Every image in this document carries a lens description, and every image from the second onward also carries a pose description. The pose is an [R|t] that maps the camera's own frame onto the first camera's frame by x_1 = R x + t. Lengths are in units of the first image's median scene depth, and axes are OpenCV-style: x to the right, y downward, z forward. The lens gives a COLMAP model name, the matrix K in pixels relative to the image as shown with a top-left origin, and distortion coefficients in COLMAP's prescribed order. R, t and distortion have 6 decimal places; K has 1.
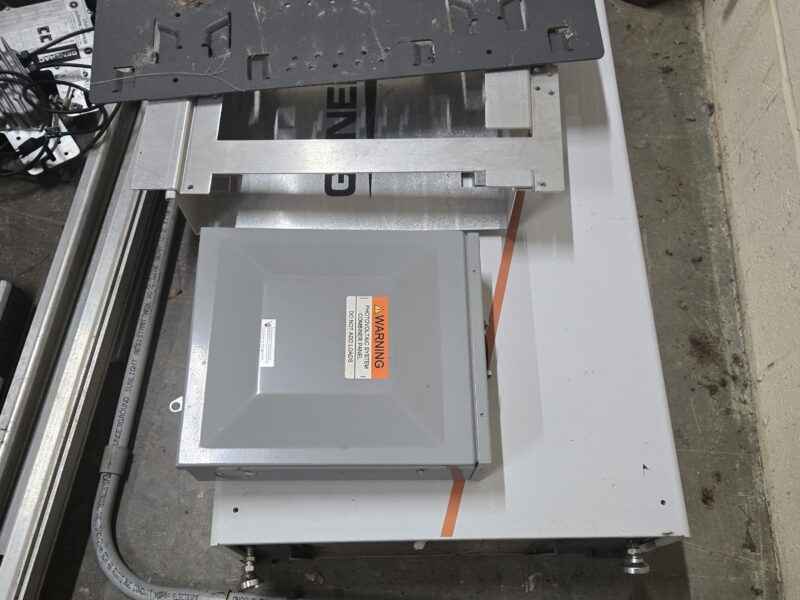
lens RADIAL K [[534.0, 0, 432.1], [0, 534.0, 330.7], [0, 0, 1]] dist [0.057731, -0.046197]
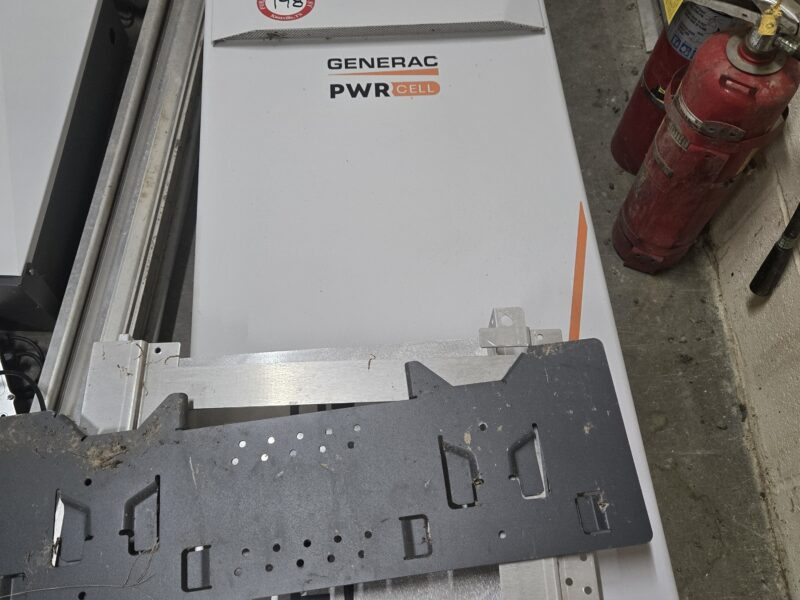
lens RADIAL K [[534.0, 0, 423.9], [0, 534.0, 324.3], [0, 0, 1]] dist [0.057731, -0.046197]
pose [[0.998262, -0.048451, 0.033555, -0.010787], [0.050116, 0.997455, -0.050708, -0.534498], [-0.031012, 0.052302, 0.998150, 0.157458]]
